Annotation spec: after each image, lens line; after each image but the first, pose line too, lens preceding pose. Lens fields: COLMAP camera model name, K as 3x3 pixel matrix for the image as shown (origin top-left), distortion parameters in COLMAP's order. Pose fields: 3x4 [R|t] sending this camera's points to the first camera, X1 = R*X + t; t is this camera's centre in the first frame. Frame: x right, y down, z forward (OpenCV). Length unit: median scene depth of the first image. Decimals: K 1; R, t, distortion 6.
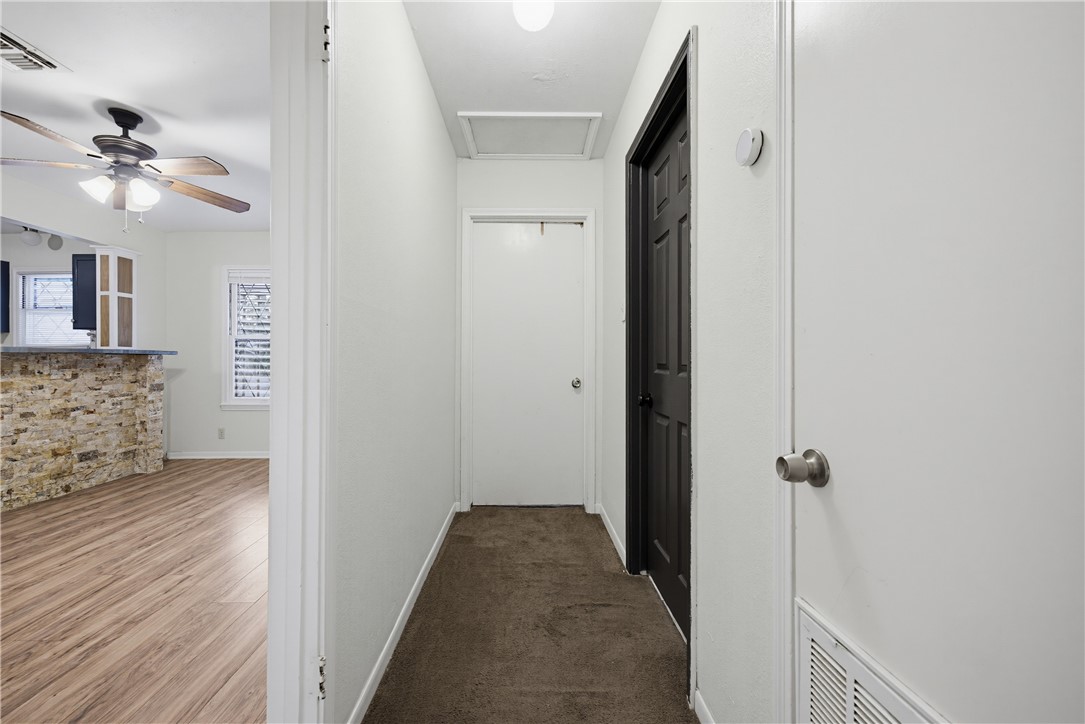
lens RADIAL K [[438.7, 0, 536.0], [0, 438.7, 352.9], [0, 0, 1]] dist [-0.000384, -0.000055]
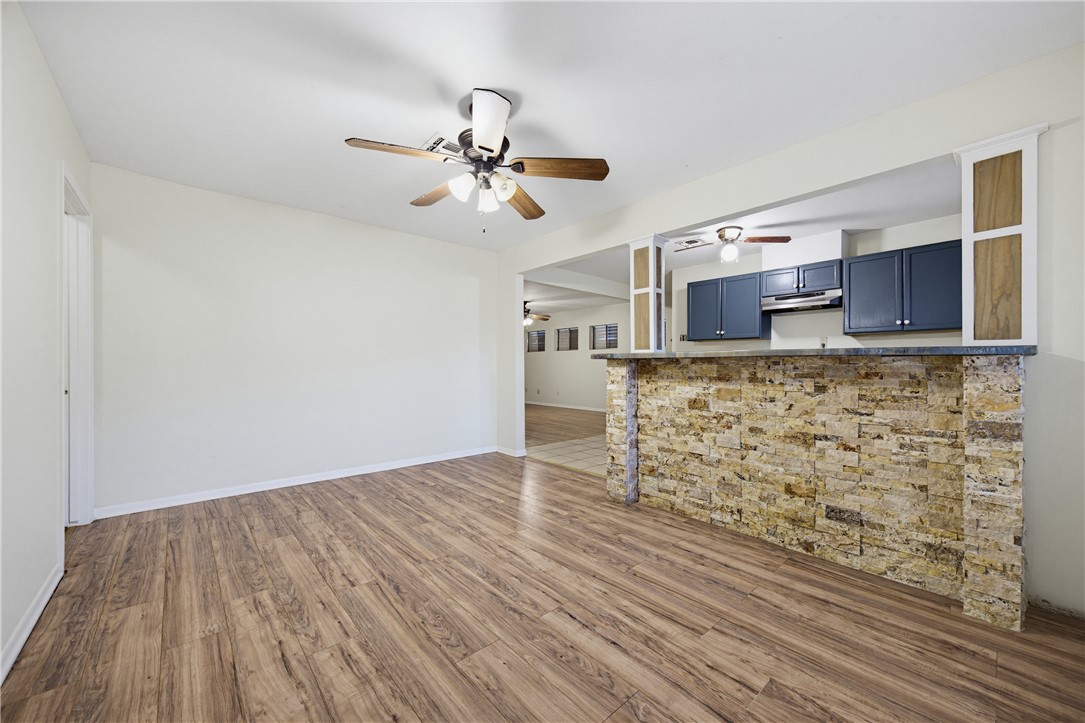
lens RADIAL K [[395.6, 0, 546.7], [0, 395.6, 364.0], [0, 0, 1]] dist [0.007460, -0.000059]
pose [[-0.750980, 0.001906, -0.660322, -0.311853], [0.008563, 0.999940, -0.006852, 0.013394], [0.660269, -0.010800, -0.750951, 1.154789]]
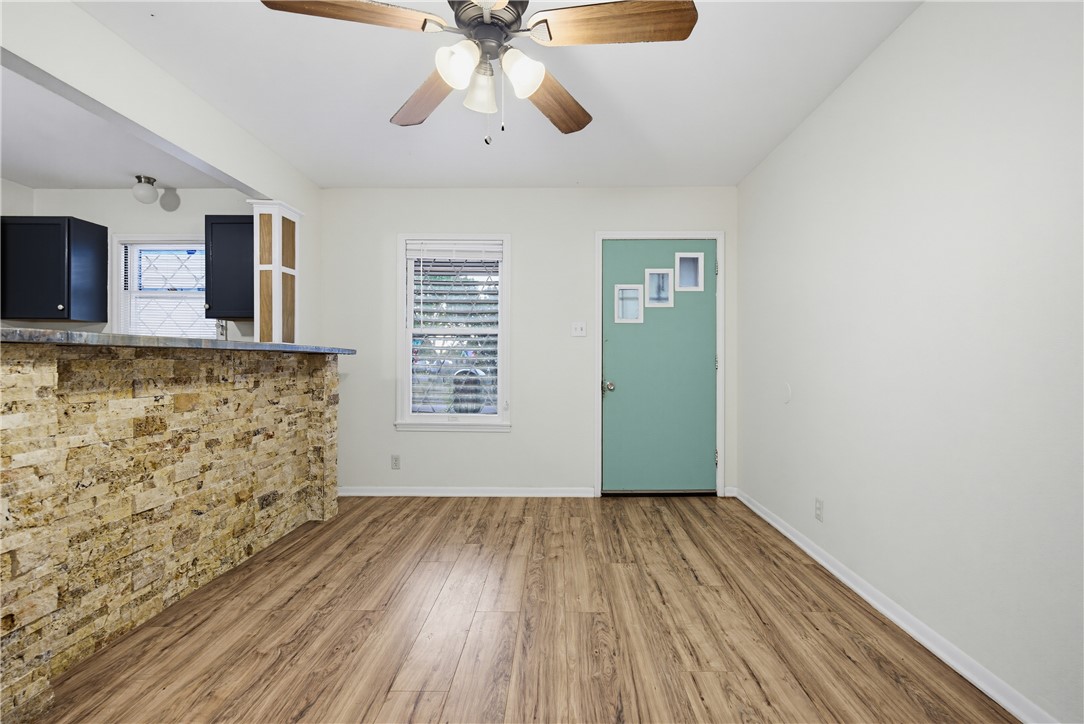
lens RADIAL K [[487.6, 0, 566.2], [0, 487.6, 357.6], [0, 0, 1]] dist [0.001150, 0.000139]
pose [[0.999941, 0.008737, -0.006431, -0.550182], [-0.008719, 0.999958, 0.002798, 0.004540], [0.006455, -0.002742, 0.999975, 0.236329]]
